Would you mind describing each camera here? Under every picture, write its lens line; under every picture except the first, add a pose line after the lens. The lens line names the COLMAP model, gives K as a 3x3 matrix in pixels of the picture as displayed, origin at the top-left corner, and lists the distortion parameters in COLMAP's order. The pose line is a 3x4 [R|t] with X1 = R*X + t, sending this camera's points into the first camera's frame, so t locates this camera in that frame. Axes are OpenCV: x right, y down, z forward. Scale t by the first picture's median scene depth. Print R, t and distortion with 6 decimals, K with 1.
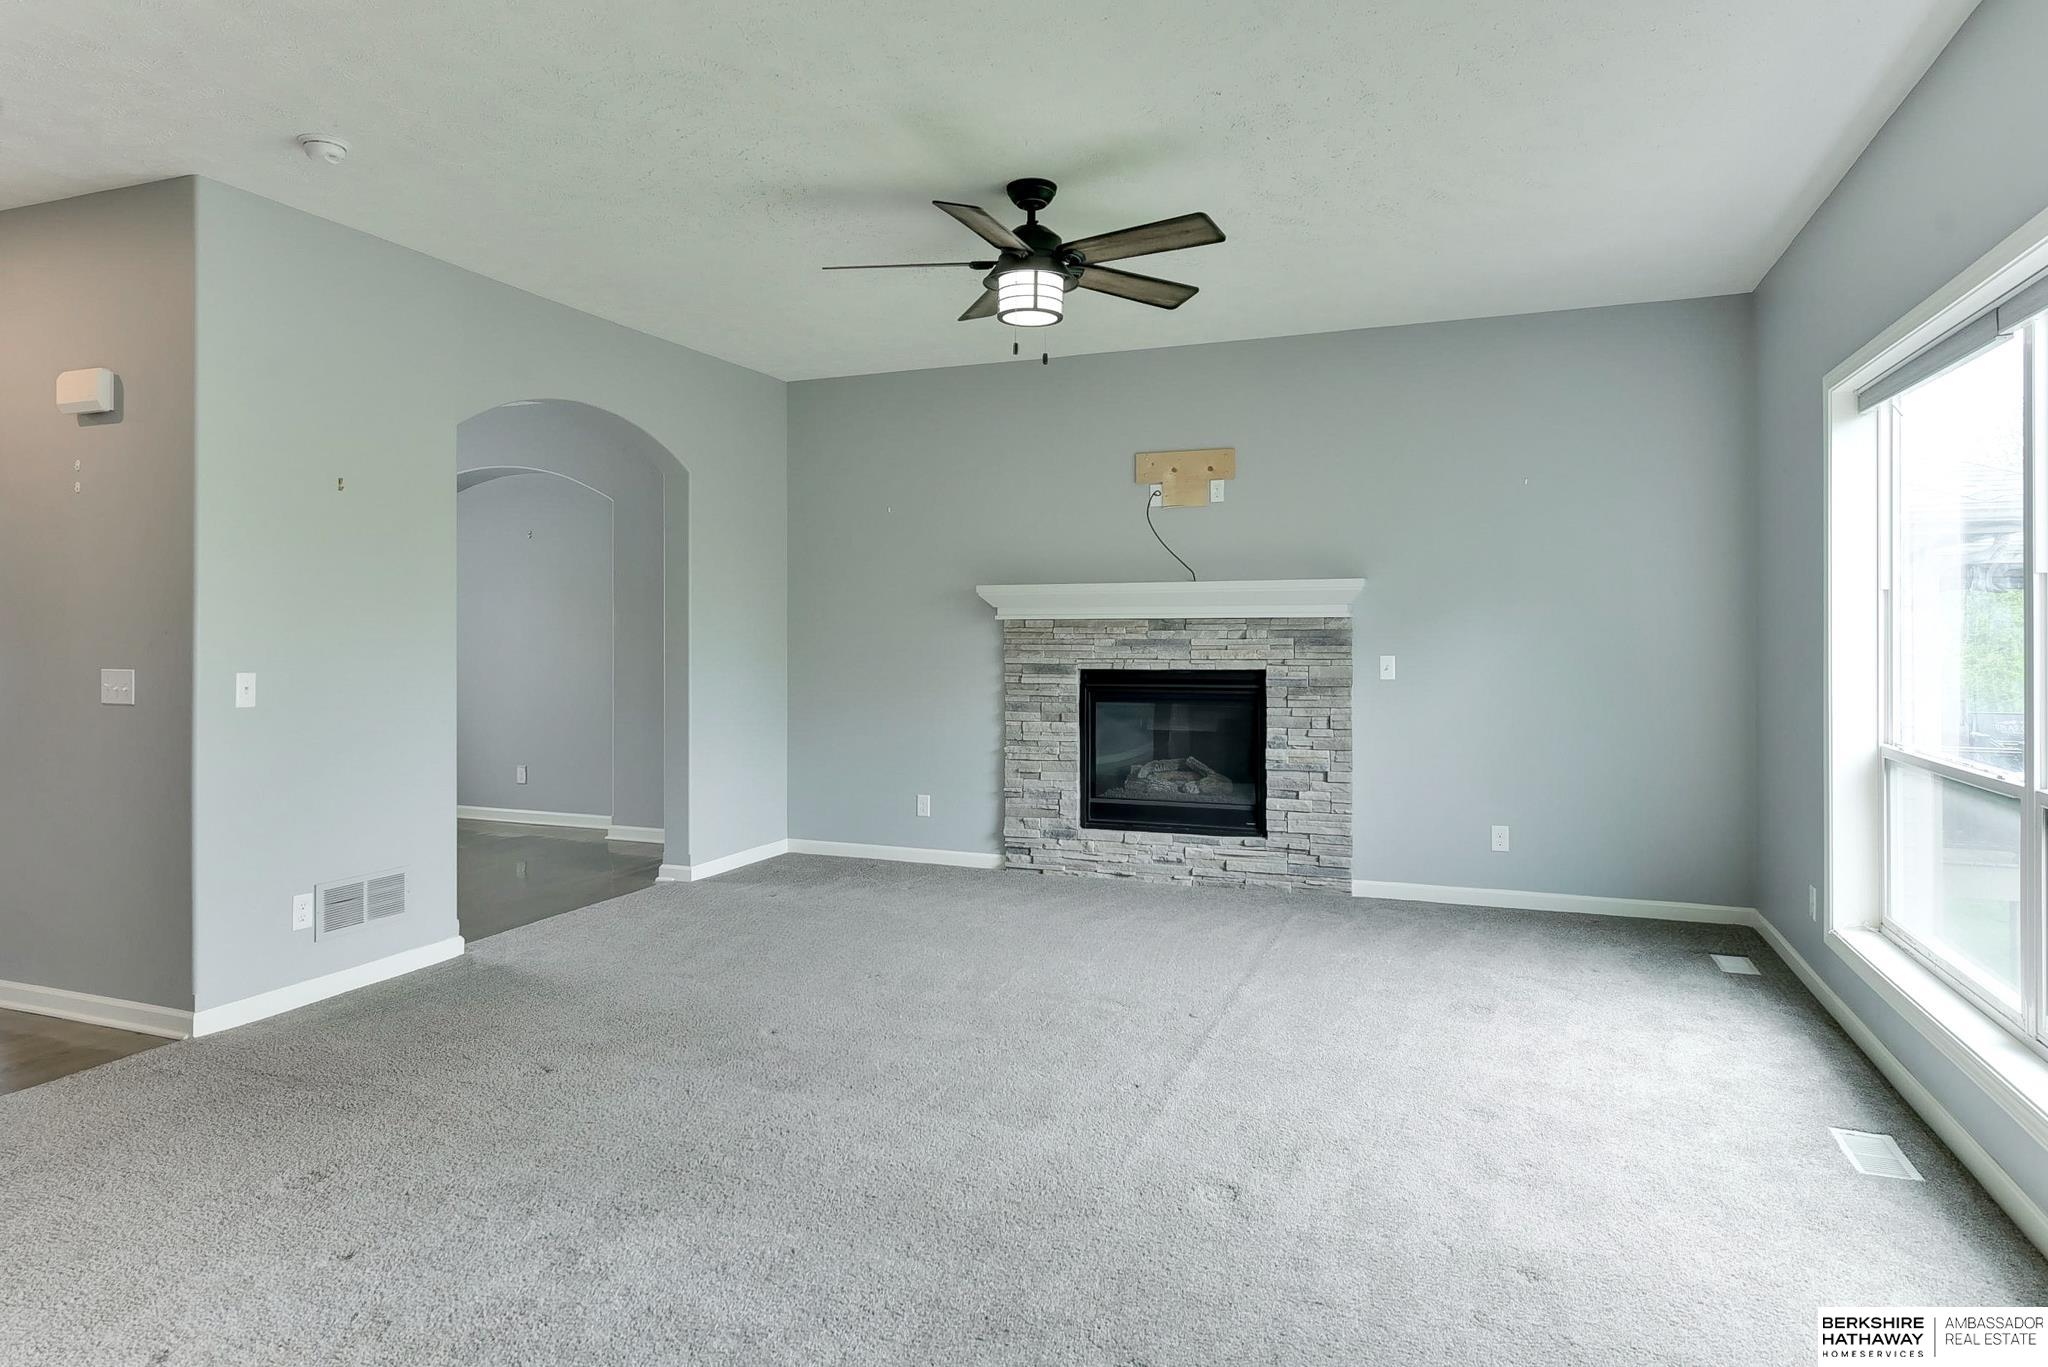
lens RADIAL K [[1225.9, 0, 1020.1], [0, 1225.9, 631.6], [0, 0, 1]] dist [0.005226, 0.000433]
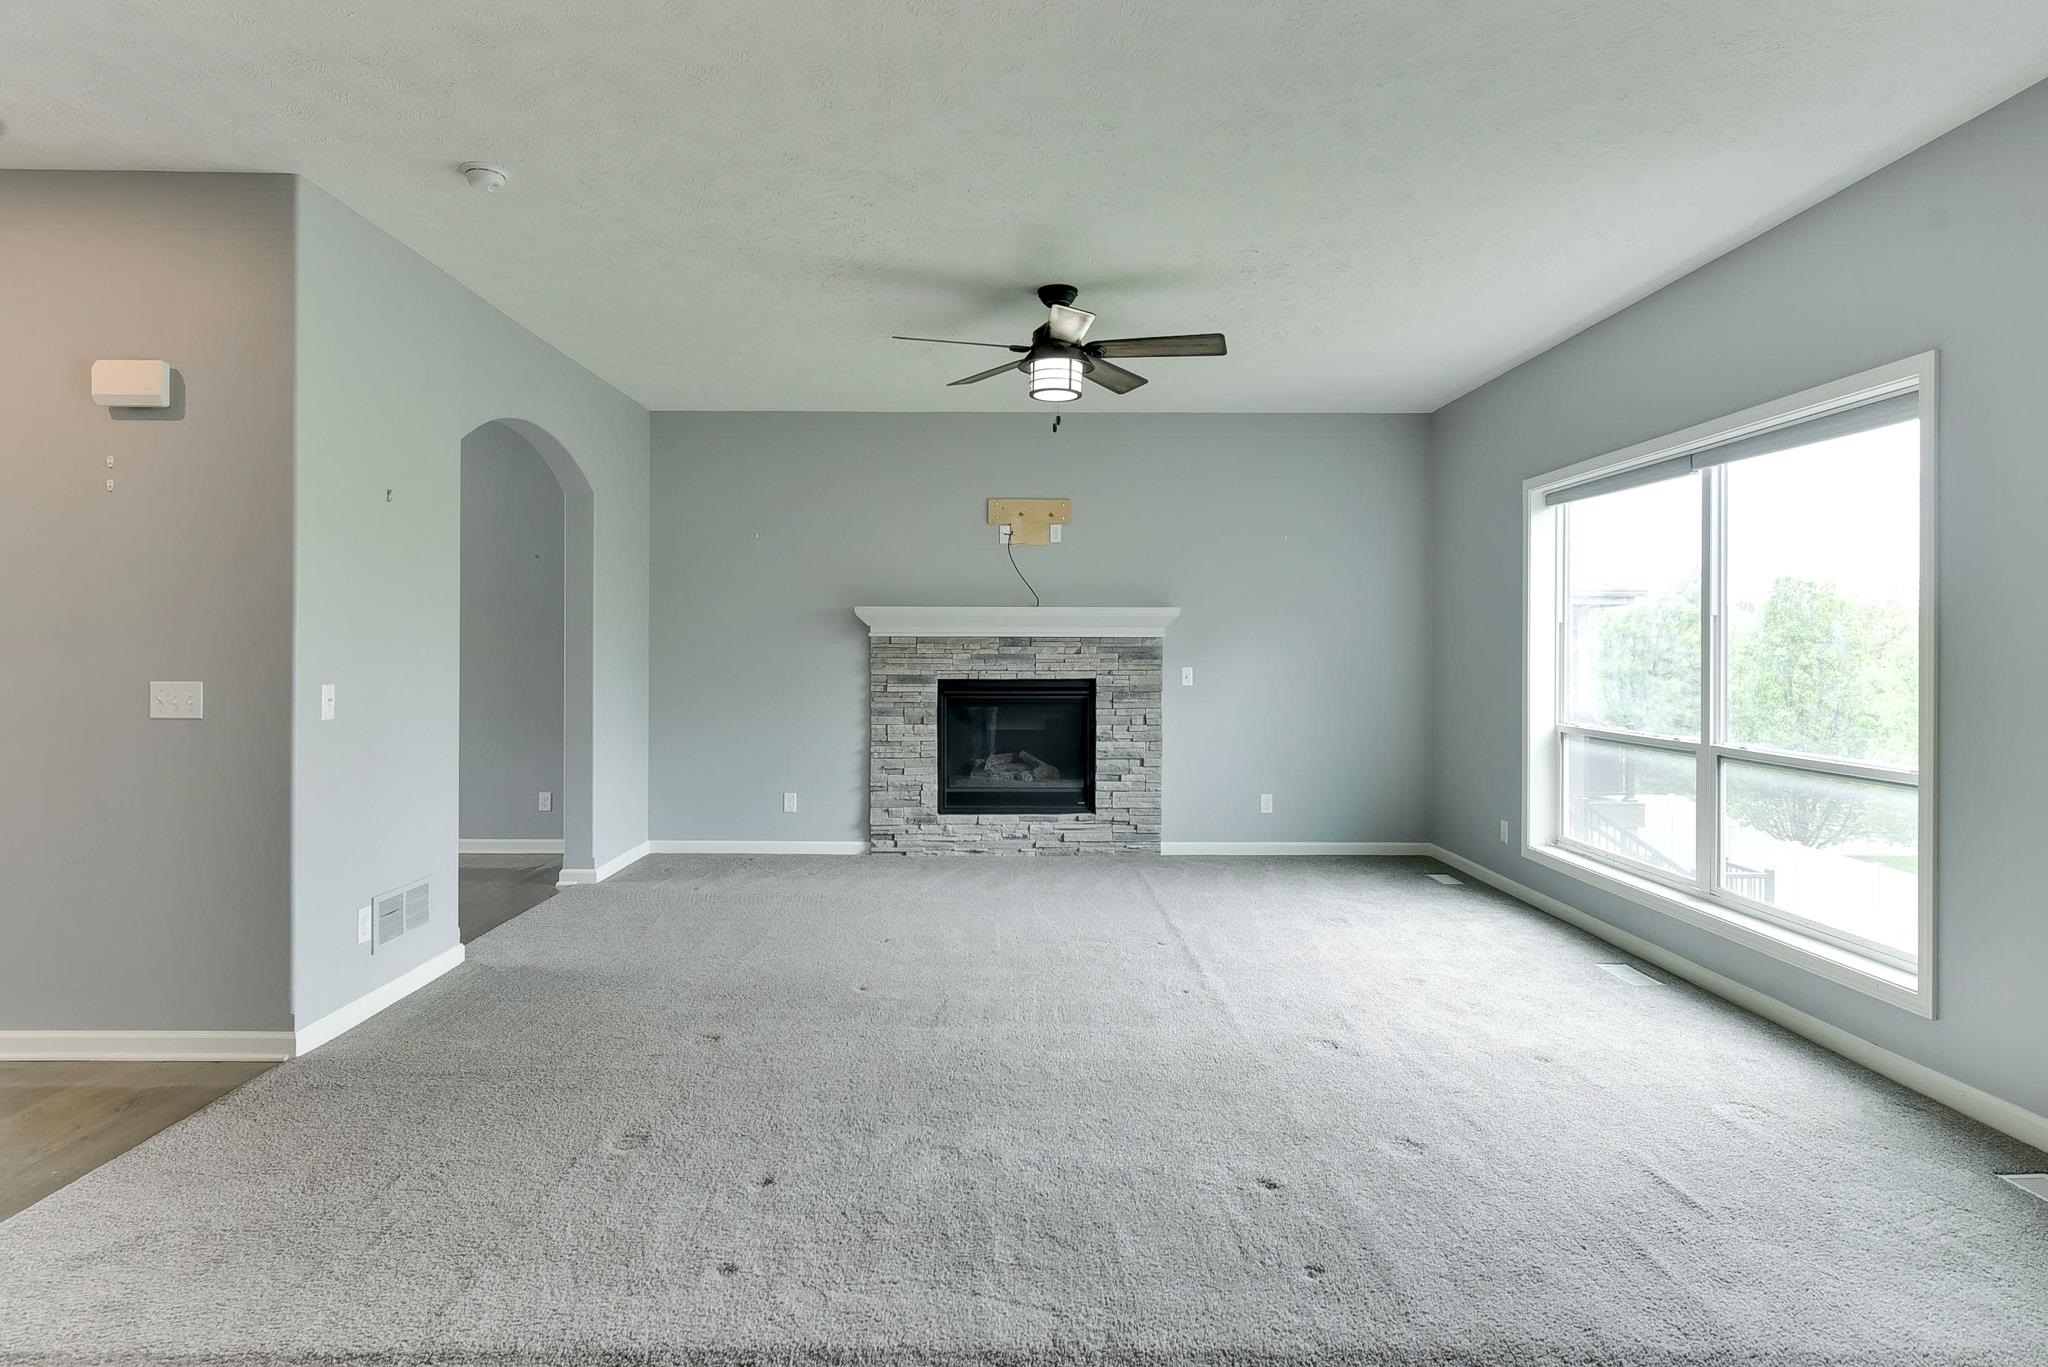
lens RADIAL K [[1122.8, 0, 1025.0], [0, 1122.8, 650.3], [0, 0, 1]] dist [0.004863, 0.000001]
pose [[0.925307, 0.004378, 0.379194, -0.299005], [-0.004928, 0.999988, 0.000481, 0.002030], [-0.379188, -0.002314, 0.925317, -0.029908]]
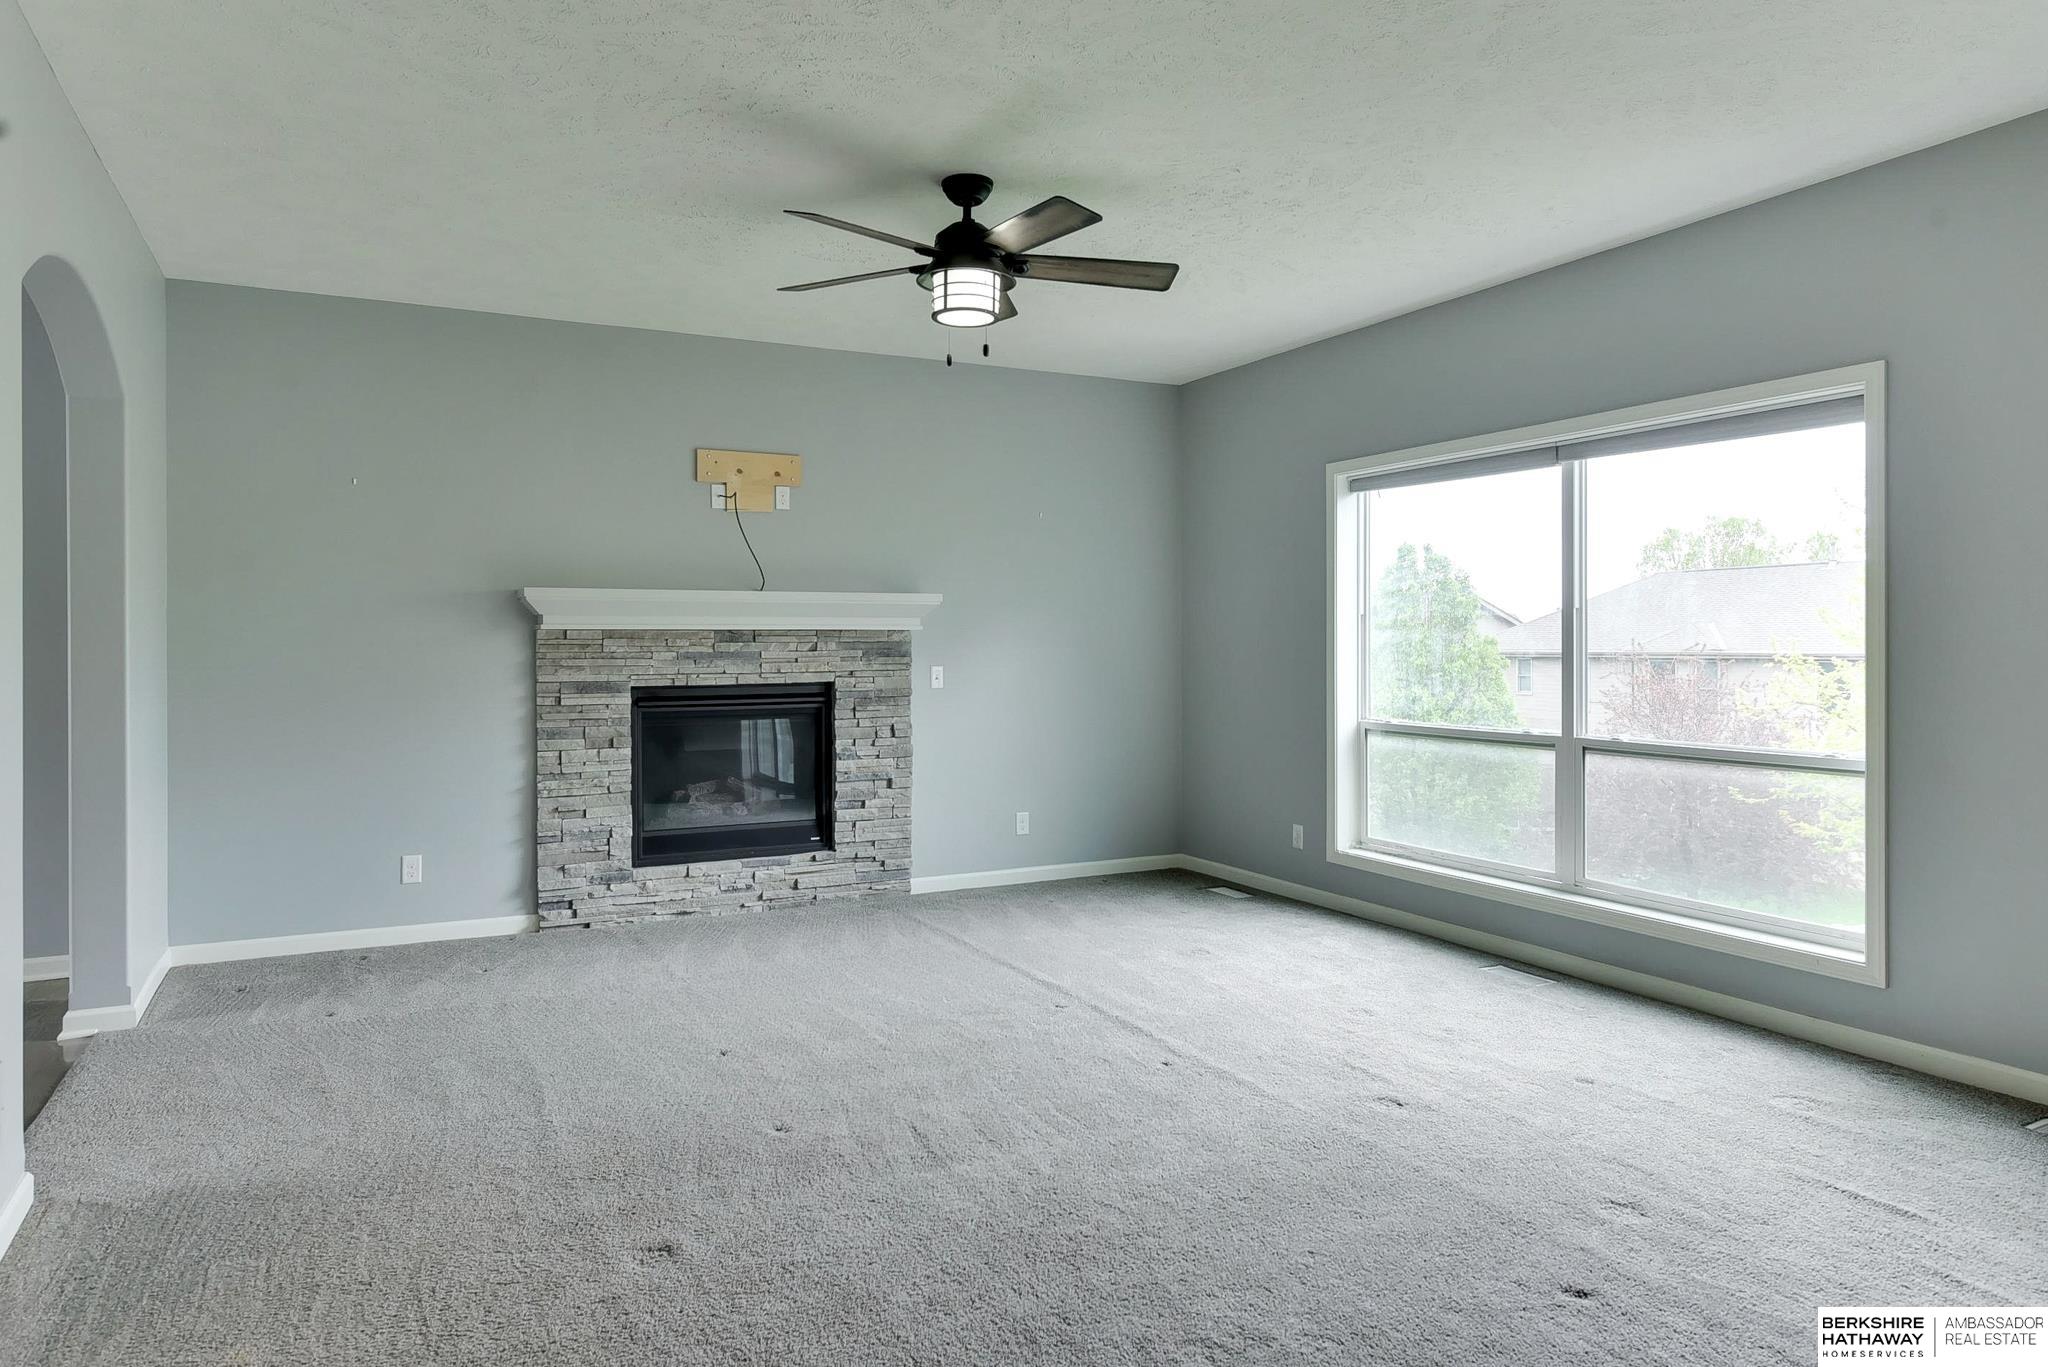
lens RADIAL K [[1265.7, 0, 1021.2], [0, 1265.7, 644.9], [0, 0, 1]] dist [0.008381, 0.001245]
pose [[0.663731, -0.000982, 0.747970, -0.468668], [0.001536, 0.999999, -0.000049, 0.001227], [-0.747969, 0.001182, 0.663732, 0.201556]]
